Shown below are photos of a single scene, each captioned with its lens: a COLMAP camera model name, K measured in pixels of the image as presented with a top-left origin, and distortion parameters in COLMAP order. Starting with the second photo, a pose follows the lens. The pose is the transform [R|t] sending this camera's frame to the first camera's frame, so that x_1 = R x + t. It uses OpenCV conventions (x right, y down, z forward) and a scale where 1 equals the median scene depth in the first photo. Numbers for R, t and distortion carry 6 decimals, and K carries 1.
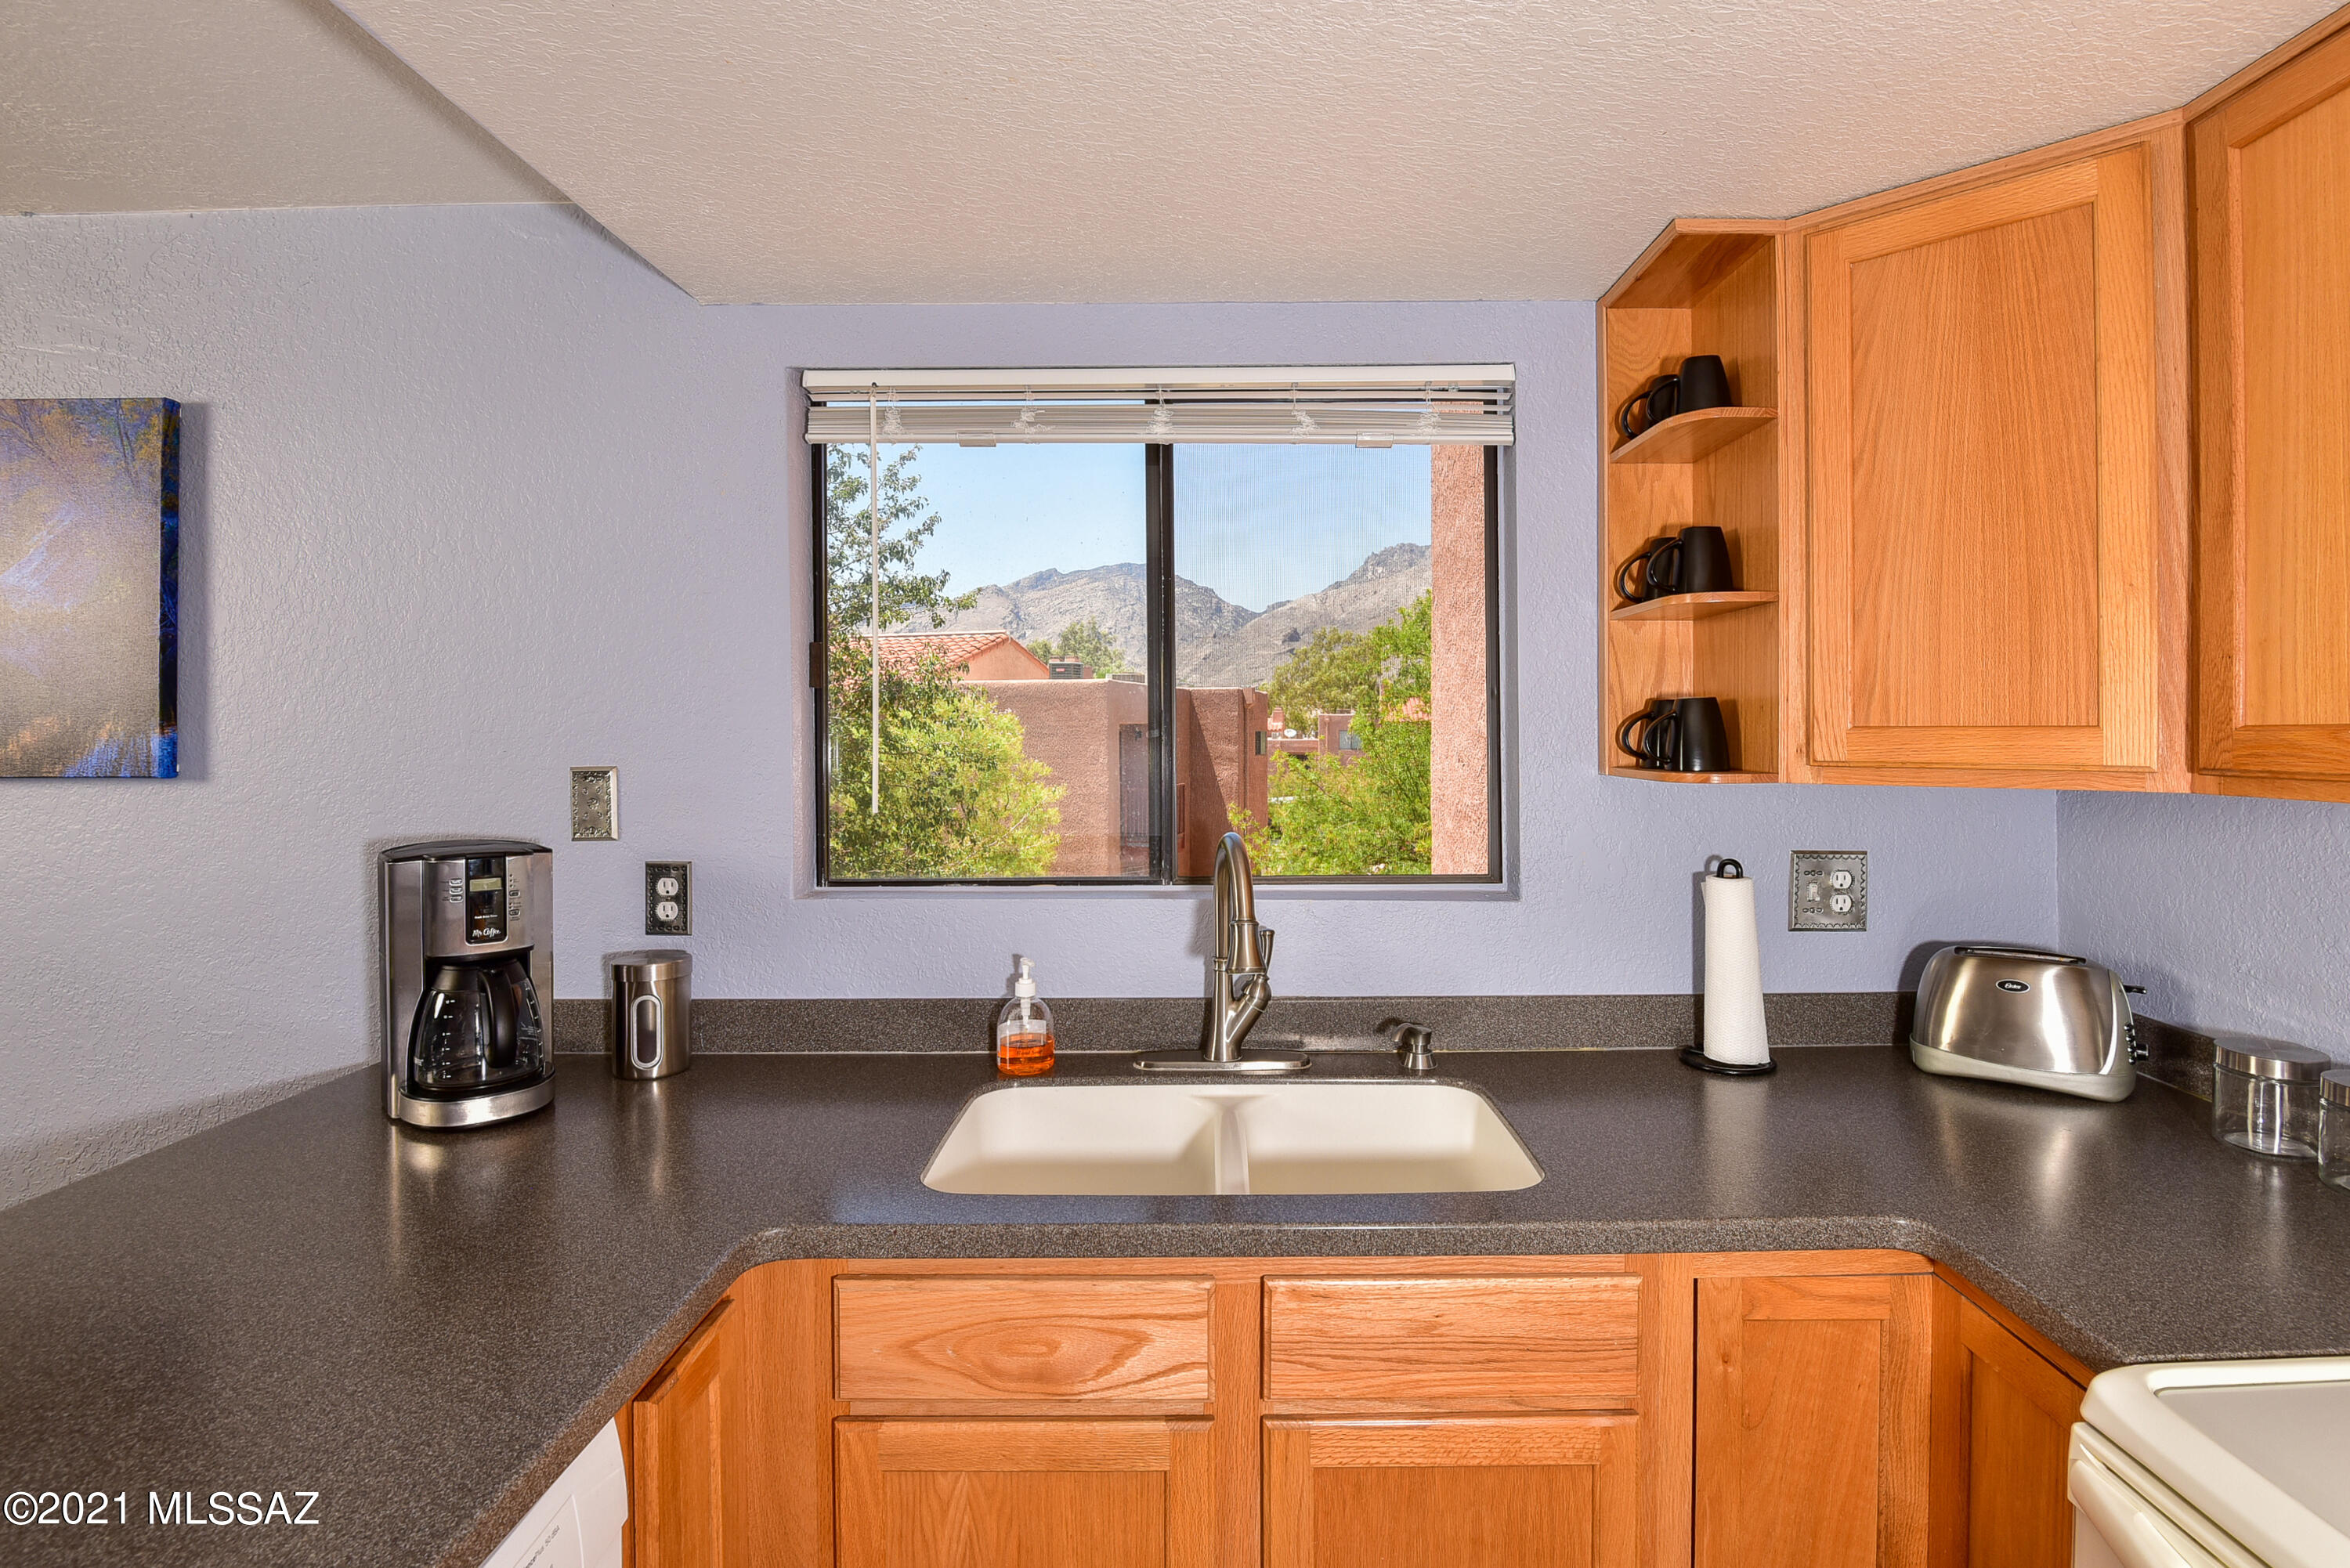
lens RADIAL K [[1166.9, 0, 1208.6], [0, 1166.9, 724.8], [0, 0, 1]] dist [-0.000467, -0.010531]
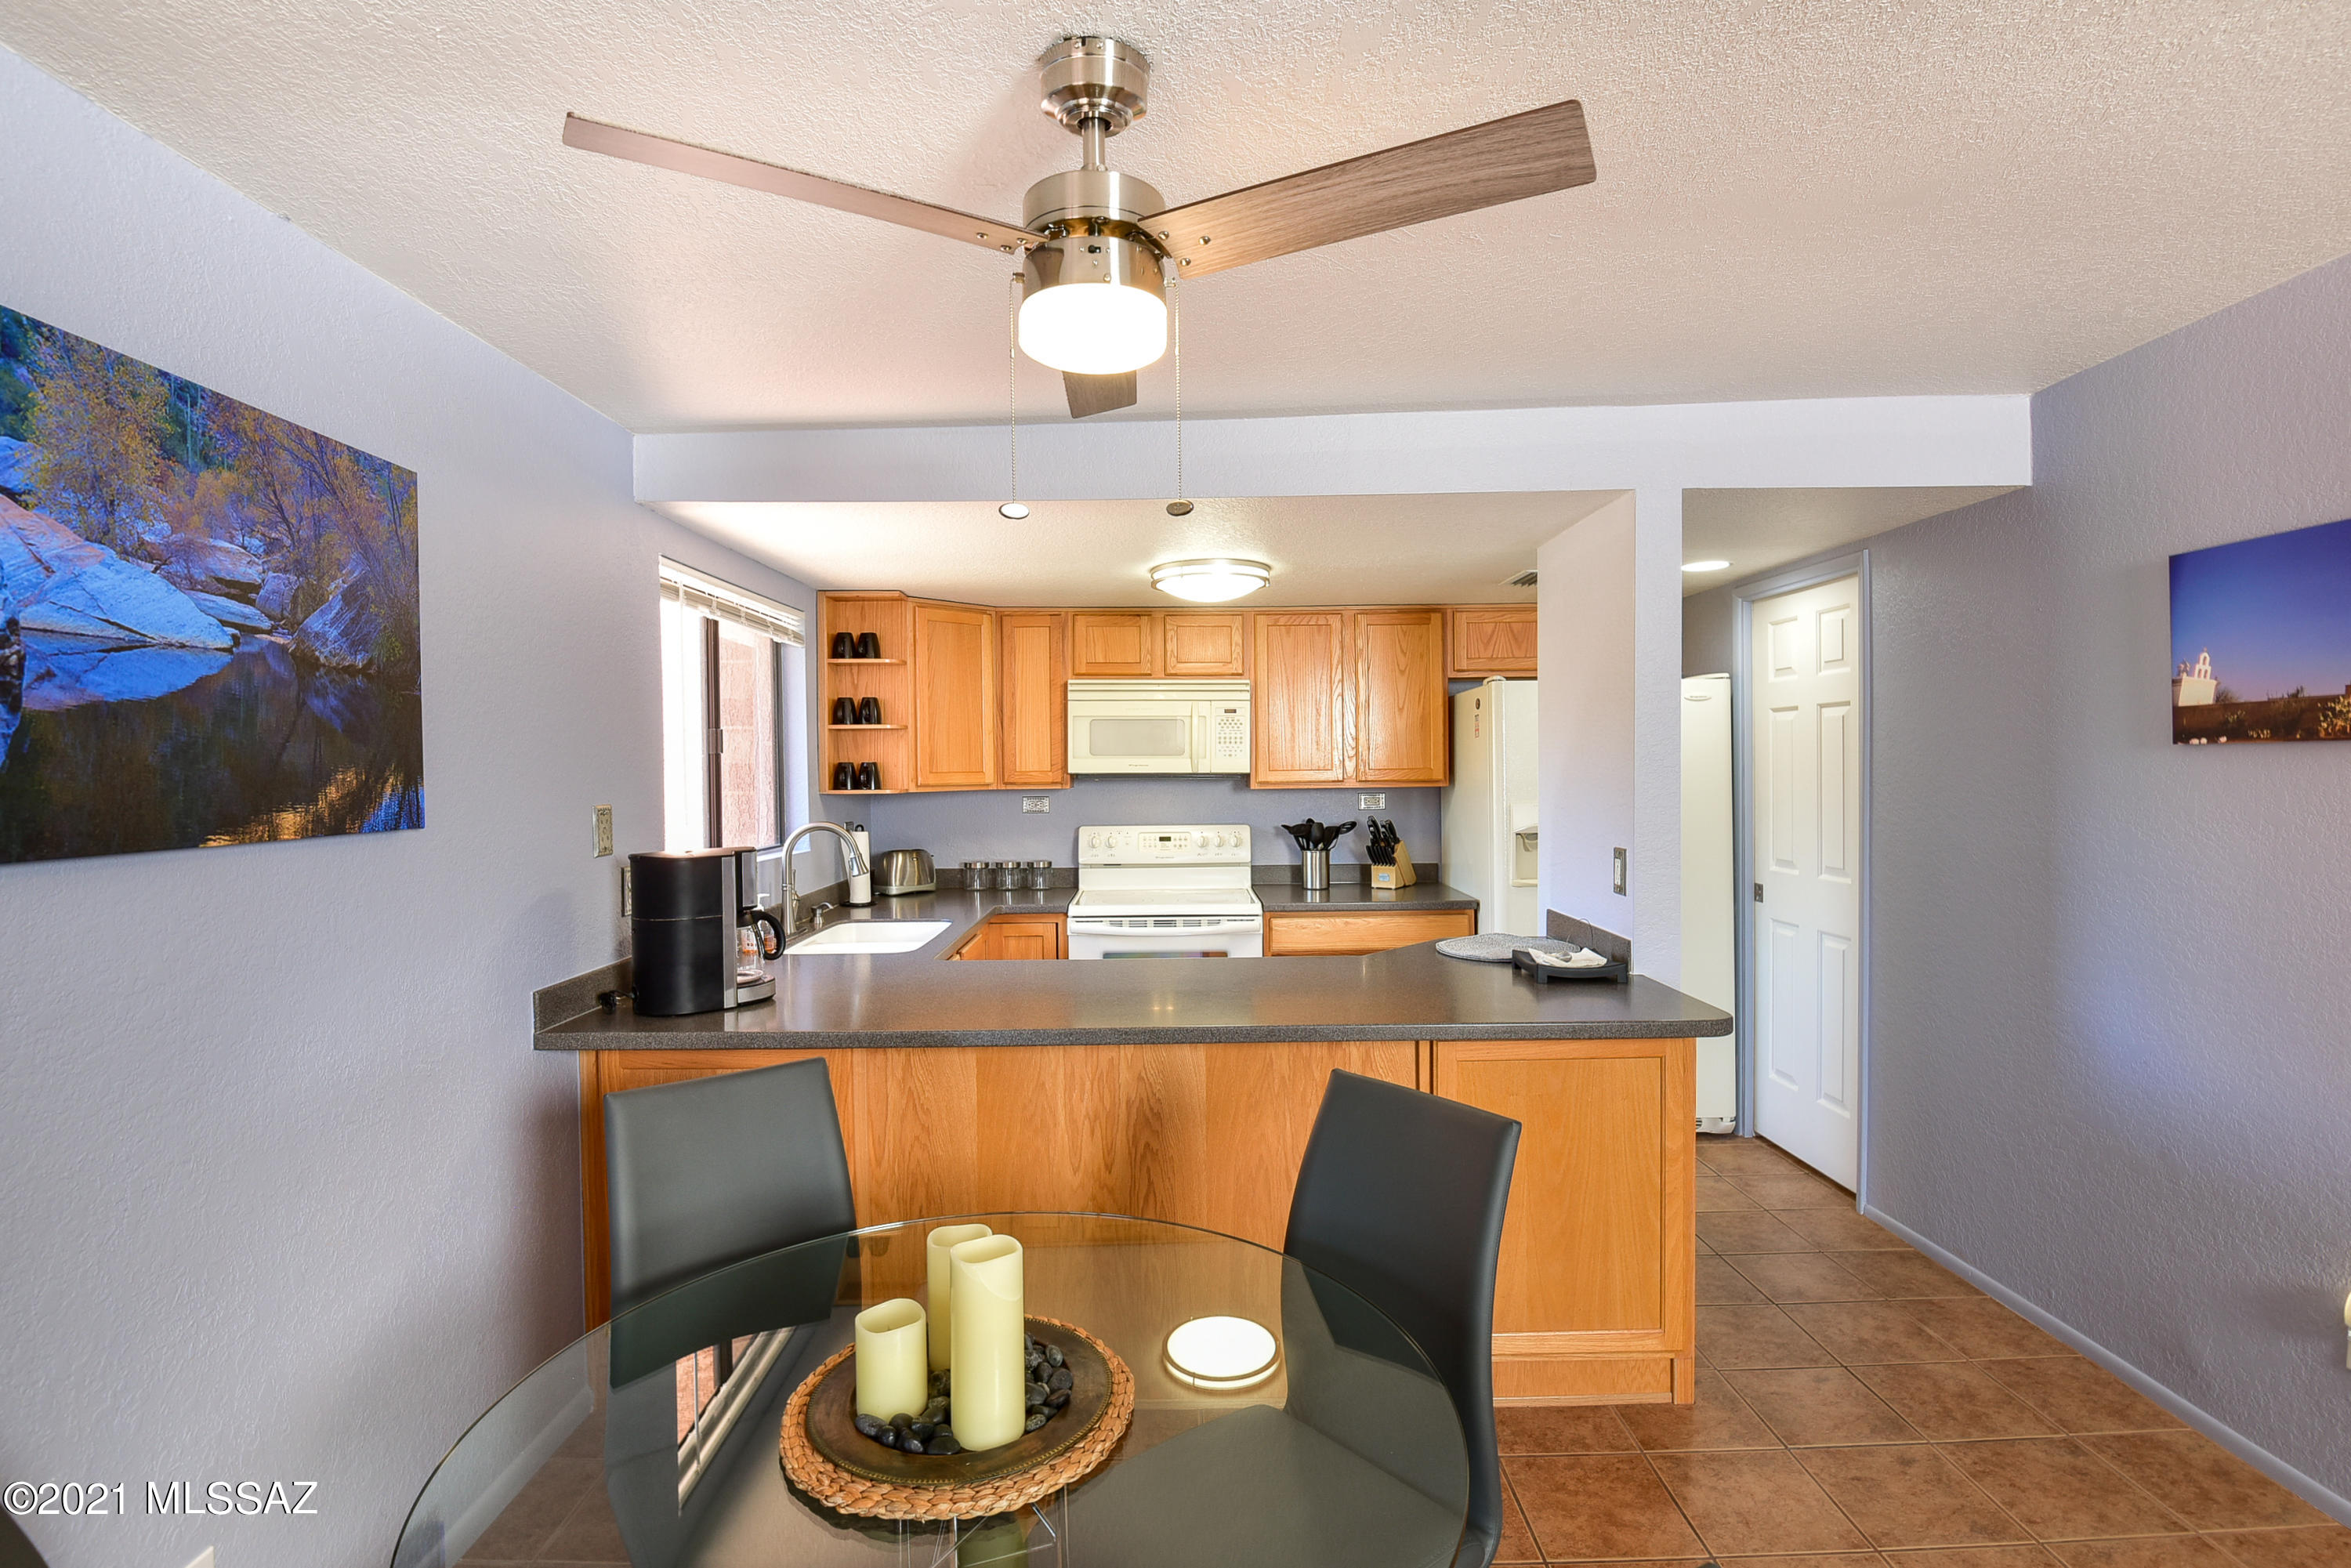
lens RADIAL K [[1110.7, 0, 1175.5], [0, 1110.7, 784.0], [0, 0, 1]] dist [-0.003797, -0.000694]
pose [[-0.014264, -0.013308, 0.999810, -2.069316], [0.007111, 0.999885, 0.013411, -0.003639], [-0.999873, 0.007301, -0.014167, 0.333555]]
